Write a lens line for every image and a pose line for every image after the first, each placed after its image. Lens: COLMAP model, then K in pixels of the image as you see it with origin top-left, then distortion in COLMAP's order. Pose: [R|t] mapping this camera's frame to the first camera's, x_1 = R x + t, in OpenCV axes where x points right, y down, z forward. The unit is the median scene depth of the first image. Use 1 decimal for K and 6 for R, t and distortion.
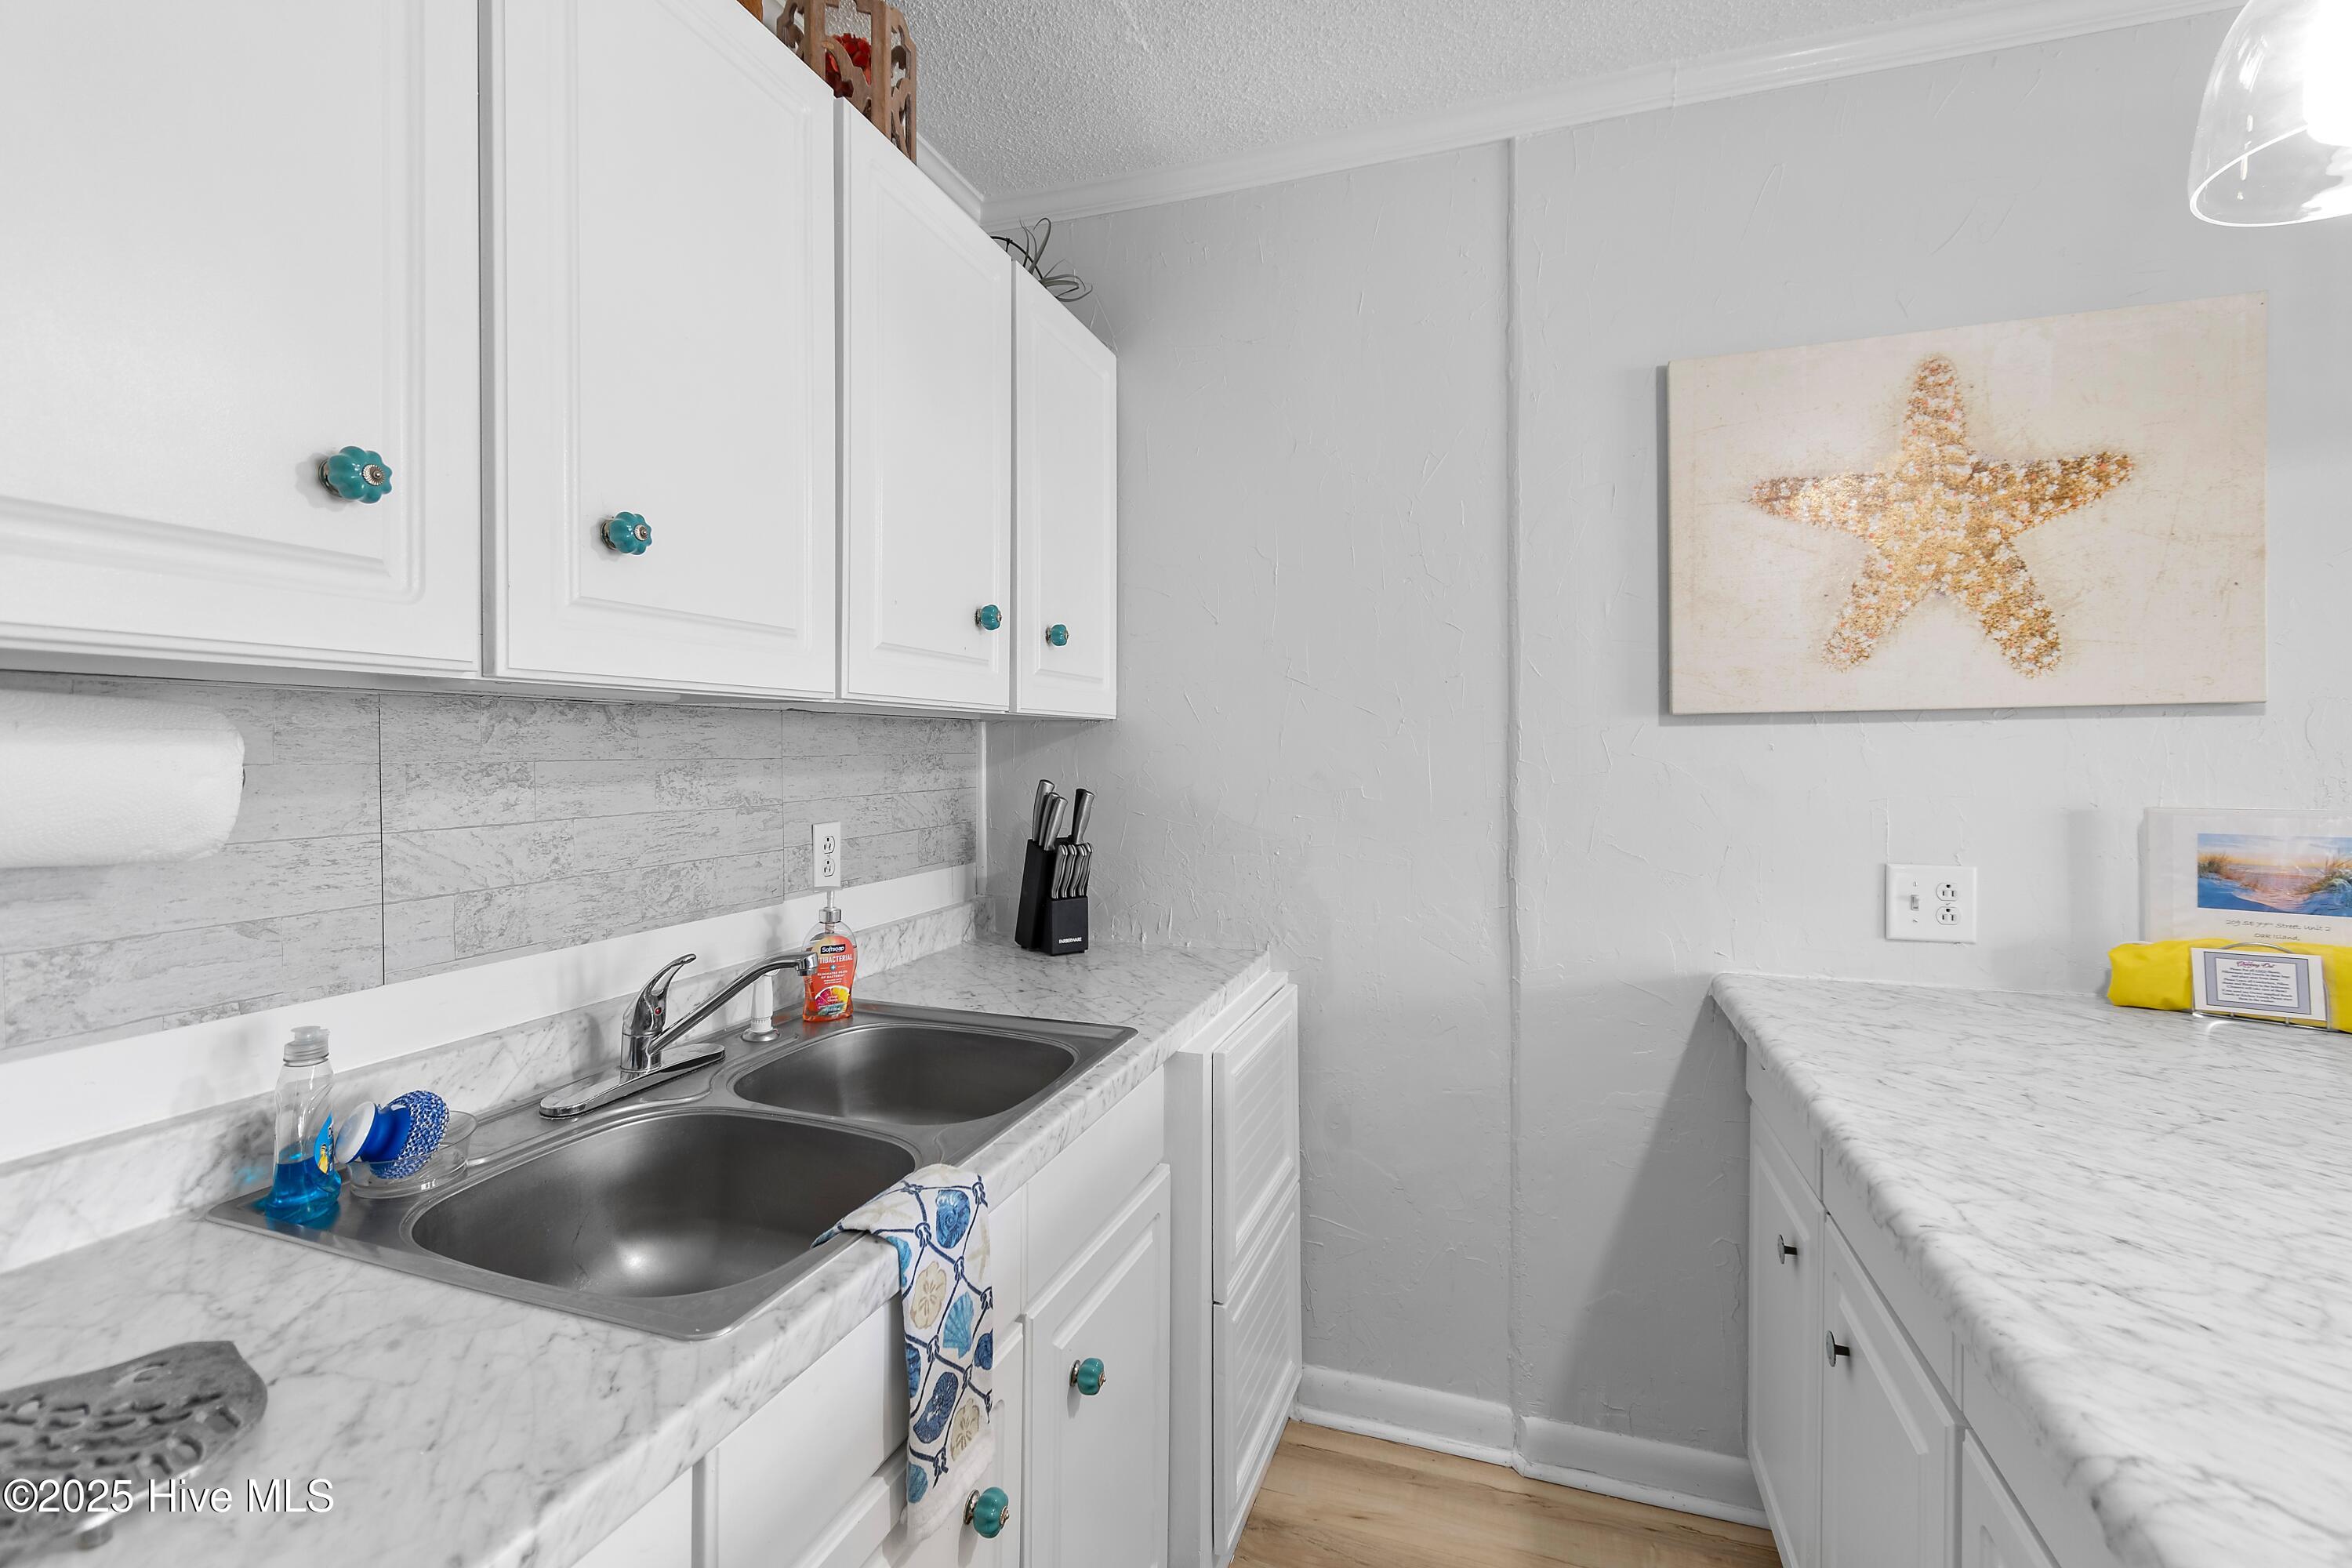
lens RADIAL K [[1041.1, 0, 1181.7], [0, 1041.1, 765.5], [0, 0, 1]] dist [0.003294, -0.001401]
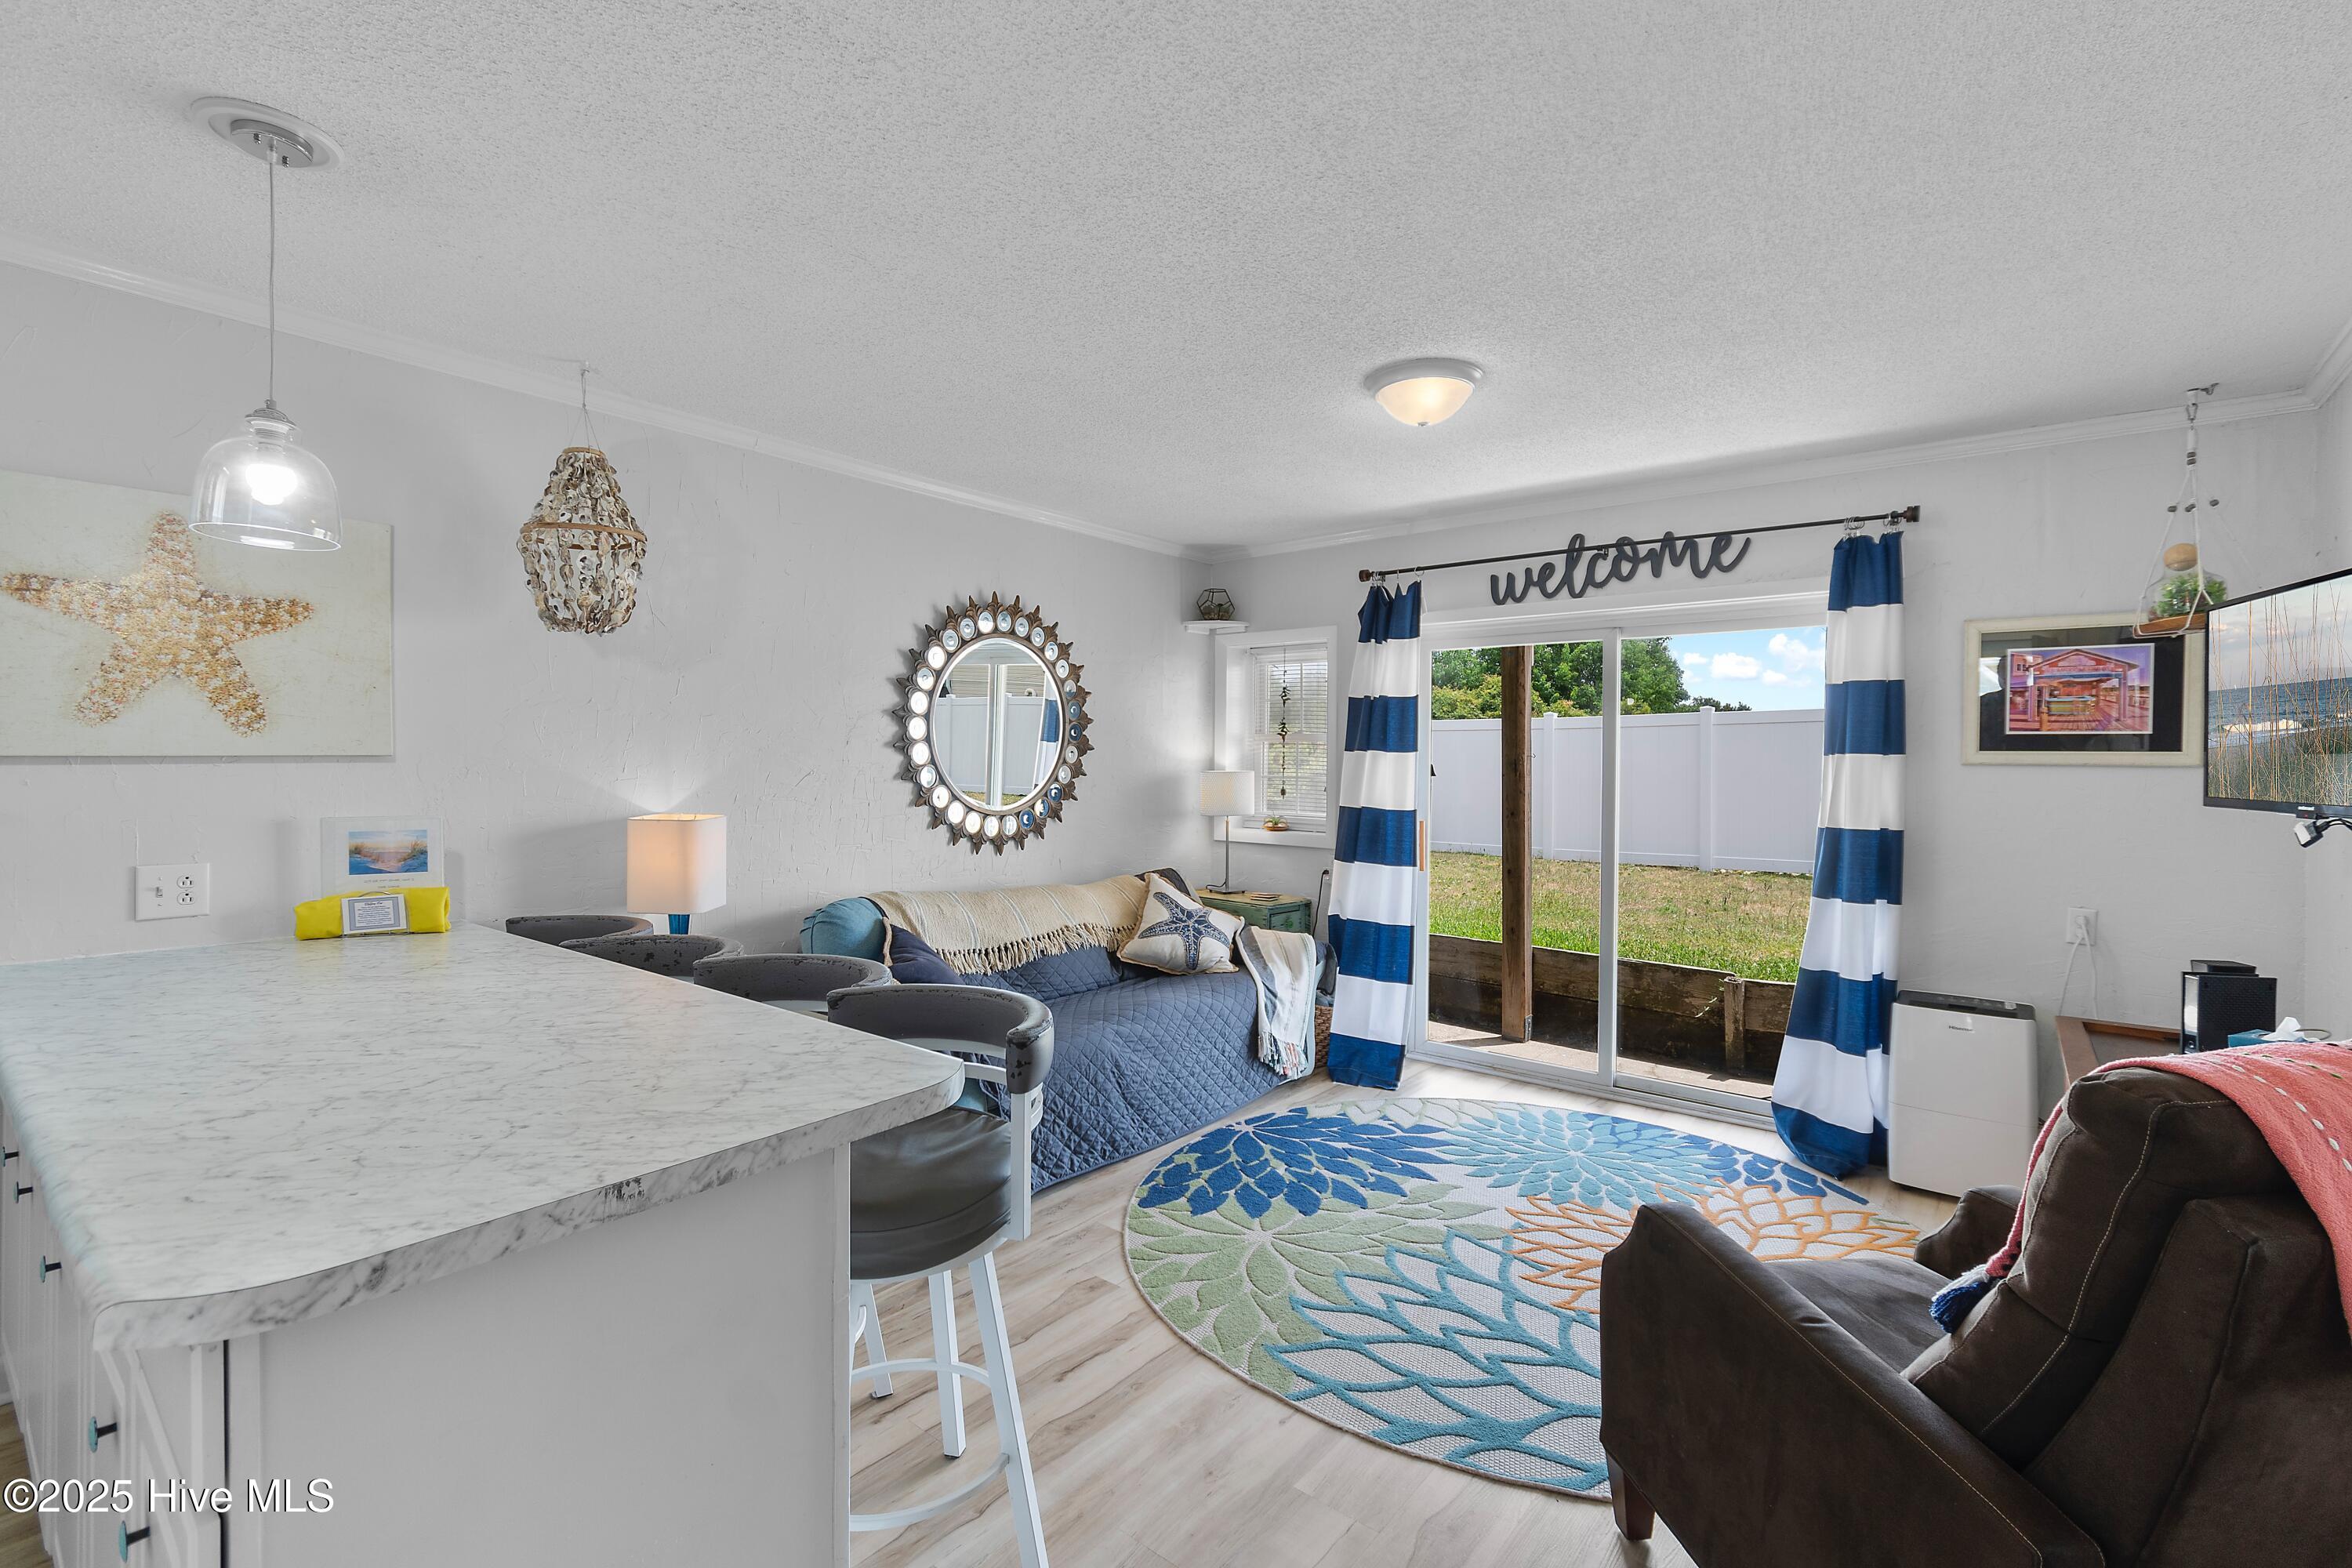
lens RADIAL K [[1041.1, 0, 1181.7], [0, 1041.1, 765.5], [0, 0, 1]] dist [0.003294, -0.001401]
pose [[0.338367, 0.000954, 0.941014, -0.166955], [0.005558, 0.999980, -0.003012, -0.029374], [-0.940998, 0.006249, 0.338355, -0.821801]]
